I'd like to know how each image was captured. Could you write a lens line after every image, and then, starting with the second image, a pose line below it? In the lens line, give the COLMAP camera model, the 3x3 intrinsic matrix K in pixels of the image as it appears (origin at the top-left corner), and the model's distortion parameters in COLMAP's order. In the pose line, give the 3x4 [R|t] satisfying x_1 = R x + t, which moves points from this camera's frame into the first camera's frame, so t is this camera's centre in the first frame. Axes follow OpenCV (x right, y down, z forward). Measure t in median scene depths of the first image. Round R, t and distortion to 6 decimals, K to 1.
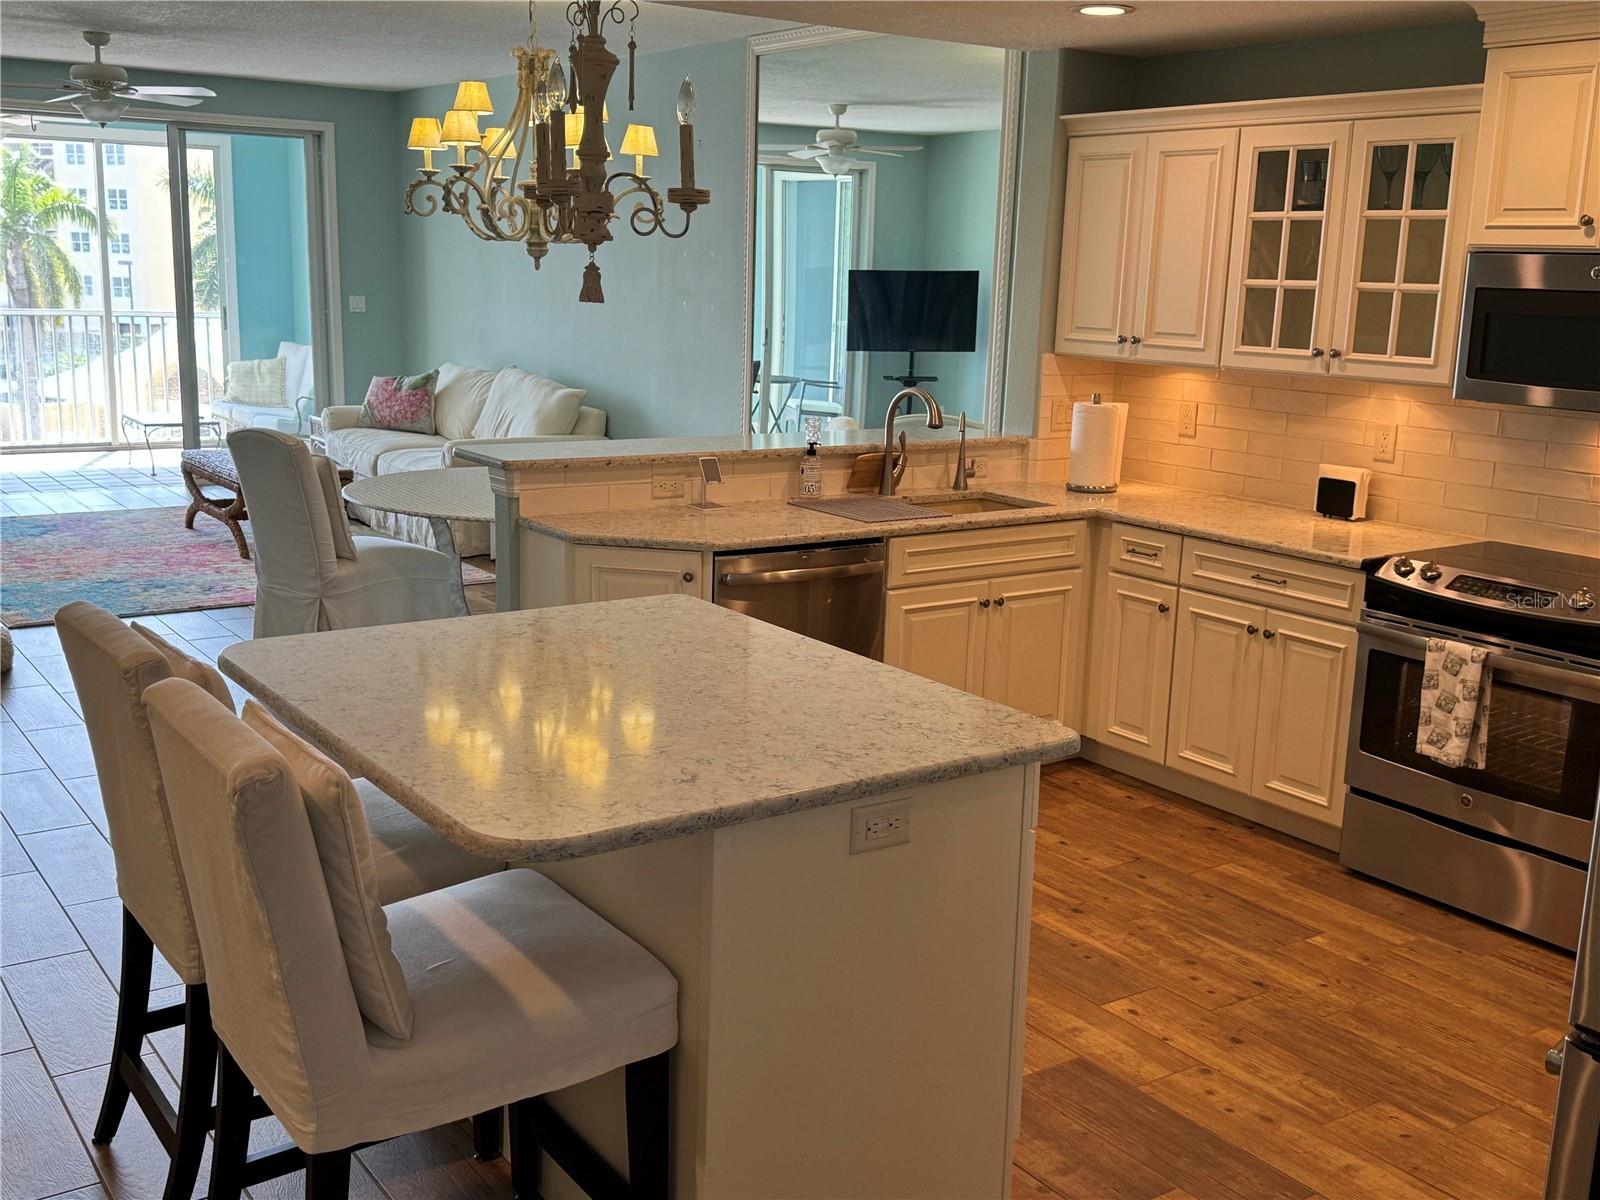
lens RADIAL K [[1631.1, 0, 799.8], [0, 1631.1, 596.2], [0, 0, 1]] dist [0.105607, 0.000000]
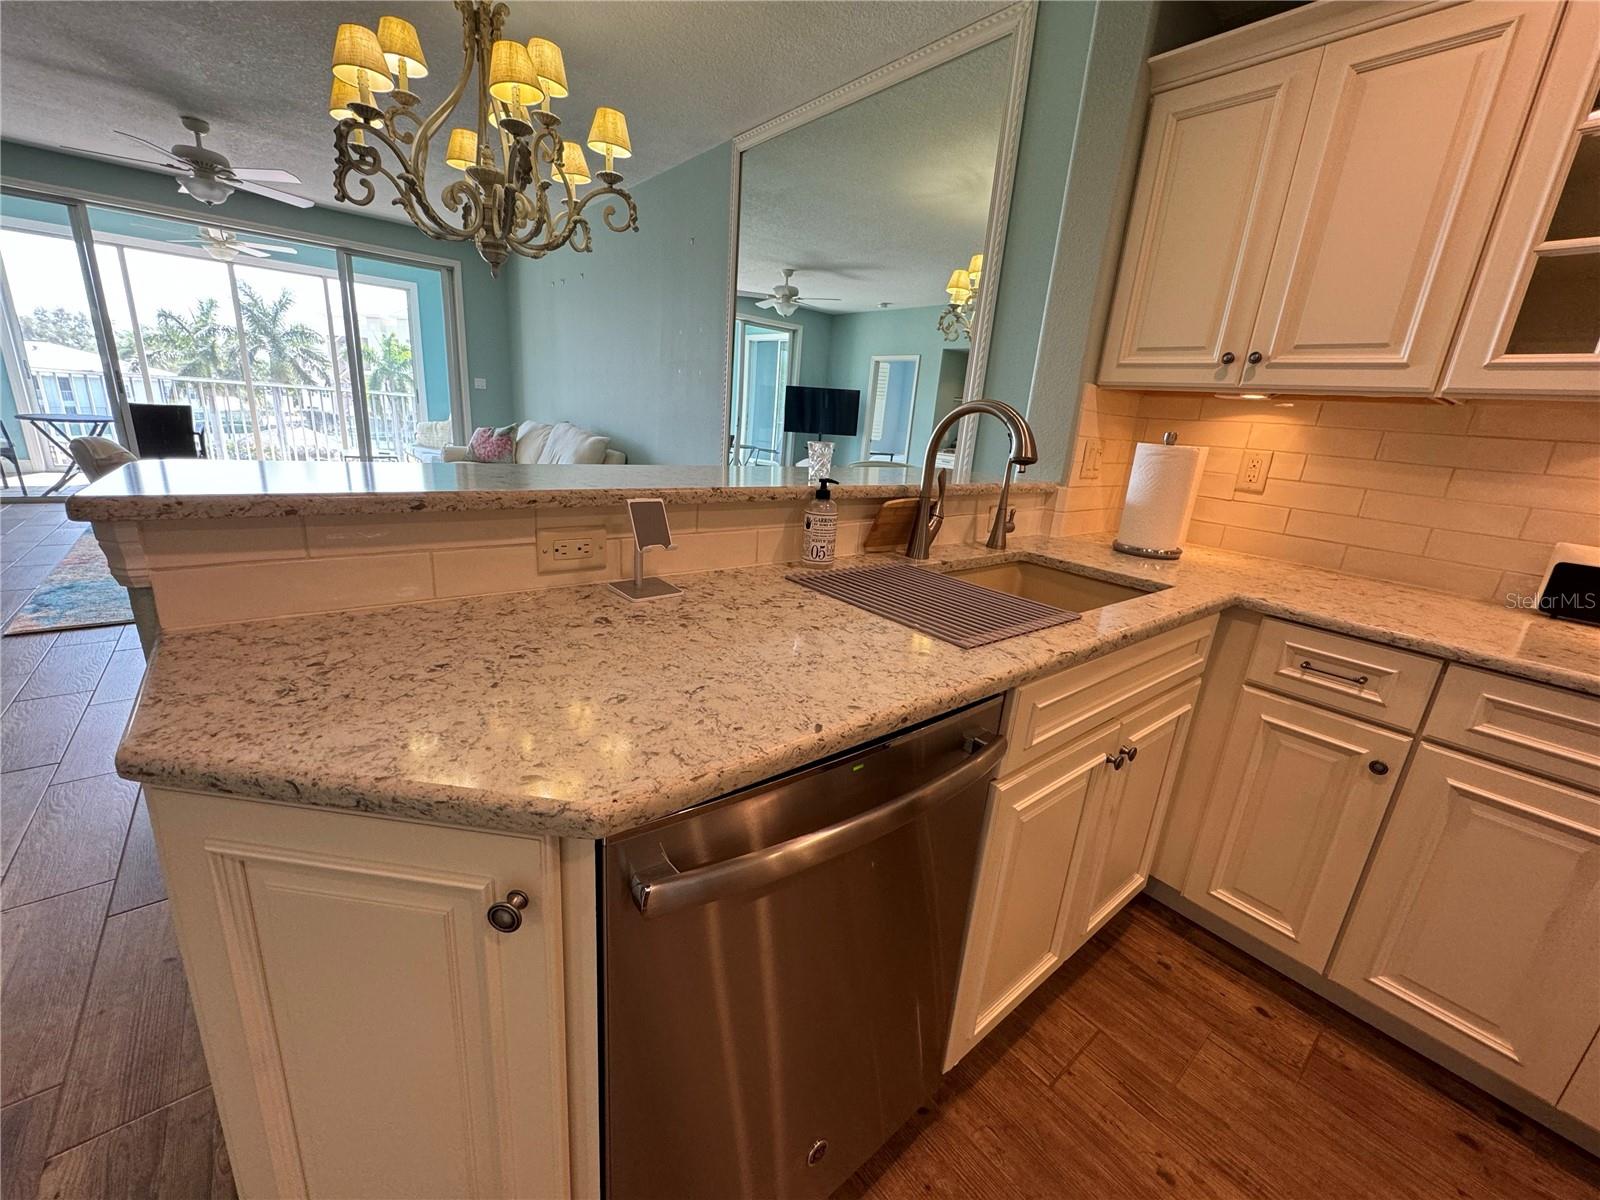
lens RADIAL K [[639.1, 0, 799.4], [0, 639.1, 599.7], [0, 0, 1]] dist [-0.003878, -0.001083]
pose [[0.996111, 0.023725, 0.084849, -0.021427], [-0.030912, 0.995951, 0.084414, -0.065579], [-0.082502, -0.086708, 0.992812, 0.723277]]
